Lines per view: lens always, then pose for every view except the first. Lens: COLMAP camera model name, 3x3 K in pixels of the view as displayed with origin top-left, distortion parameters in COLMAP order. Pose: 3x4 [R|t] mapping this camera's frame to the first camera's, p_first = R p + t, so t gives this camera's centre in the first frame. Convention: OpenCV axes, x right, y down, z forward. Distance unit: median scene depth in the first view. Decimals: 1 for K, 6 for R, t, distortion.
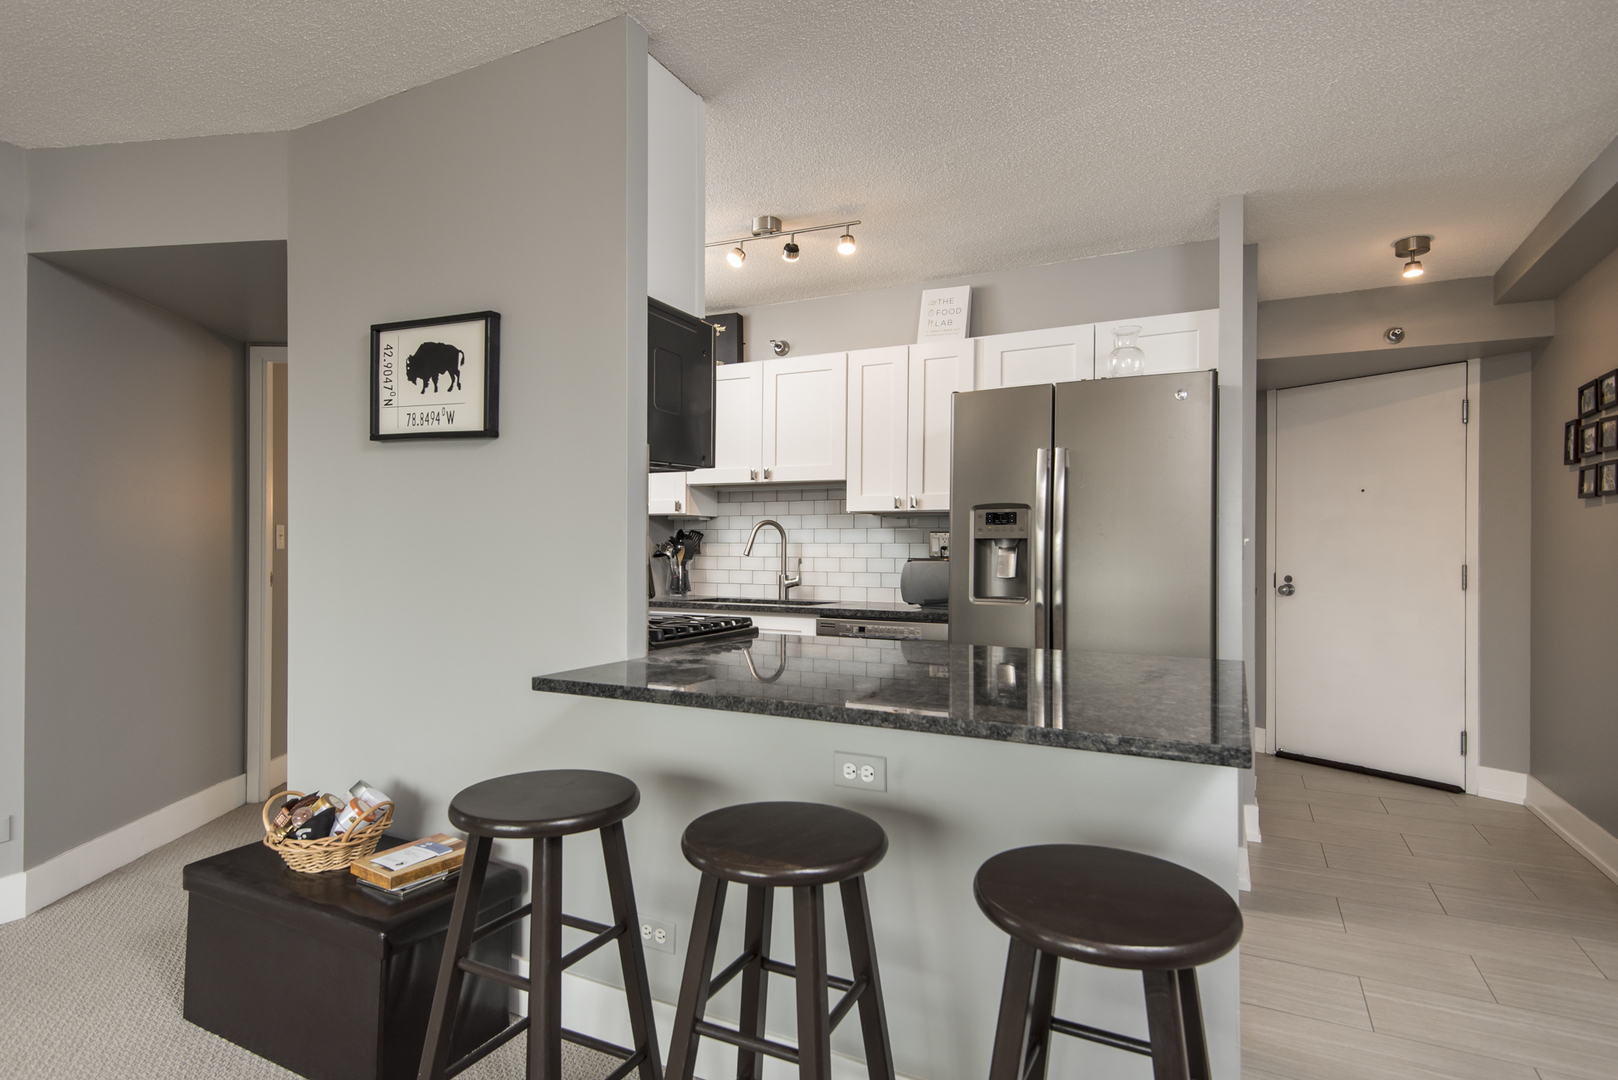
lens RADIAL K [[839.8, 0, 801.4], [0, 839.8, 545.8], [0, 0, 1]] dist [0.007637, 0.001204]
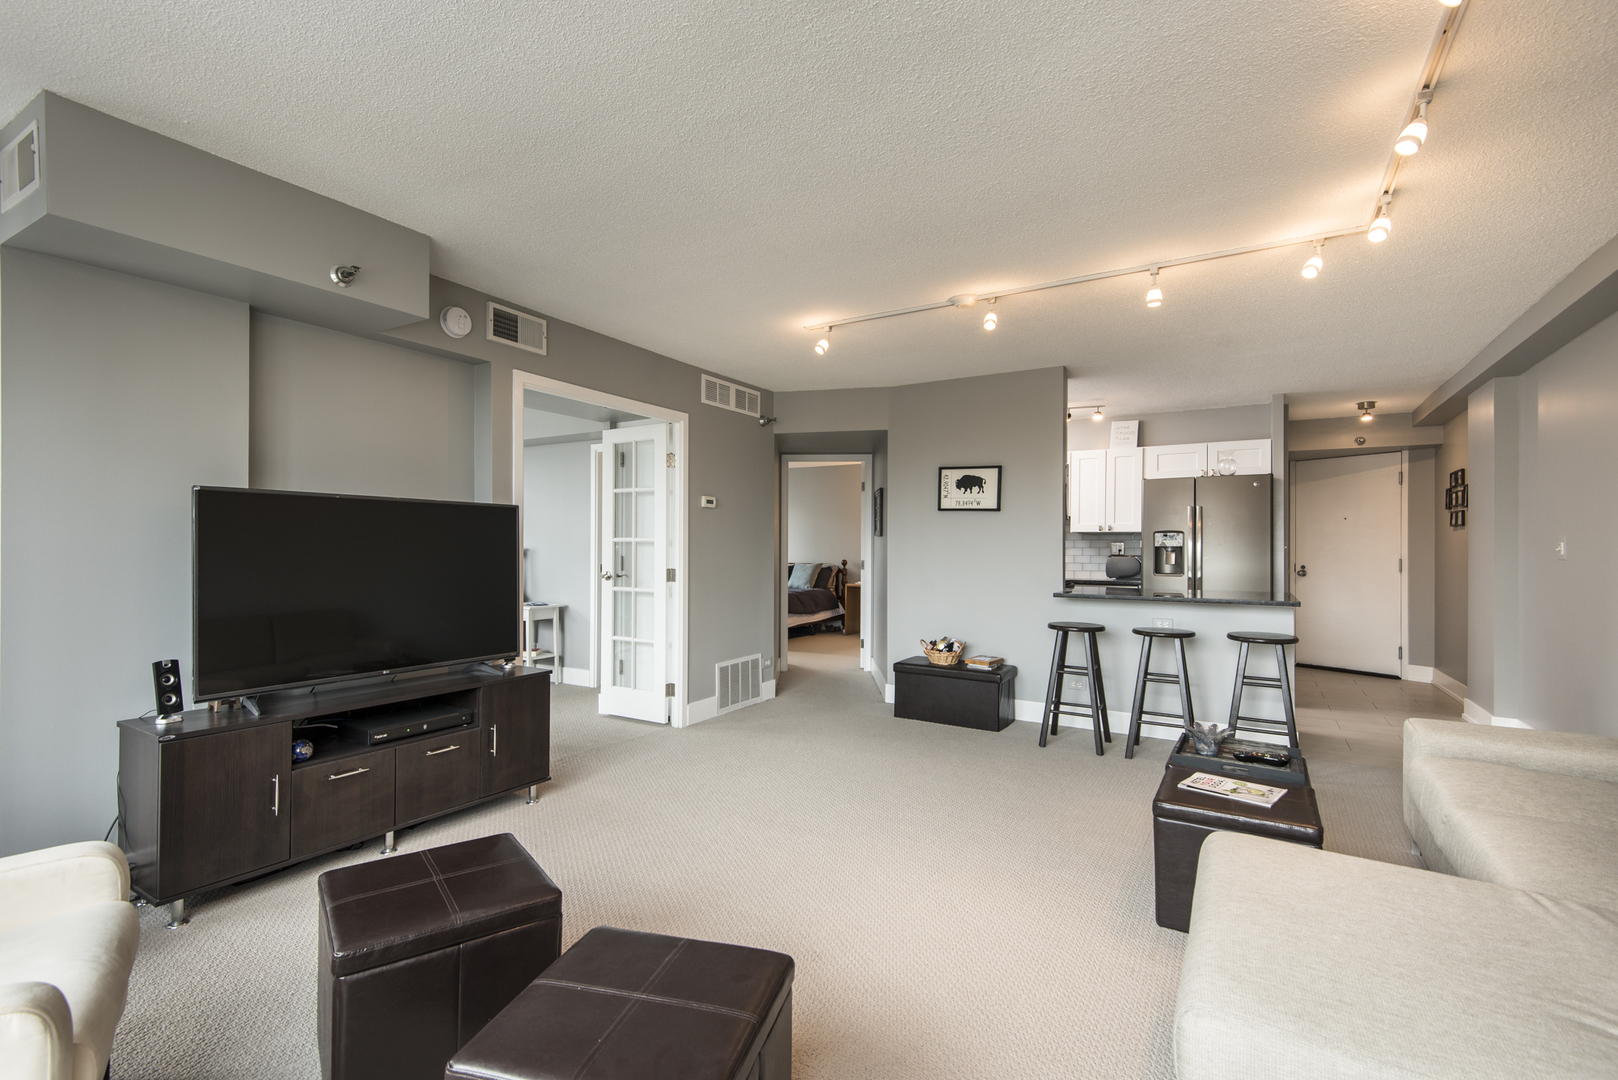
lens RADIAL K [[729.0, 0, 815.4], [0, 729.0, 542.7], [0, 0, 1]] dist [0.019495, -0.002664]
pose [[0.998559, -0.002388, -0.053605, -0.470723], [0.002238, 0.999993, -0.002851, -0.013247], [0.053612, 0.002727, 0.998558, -0.778404]]
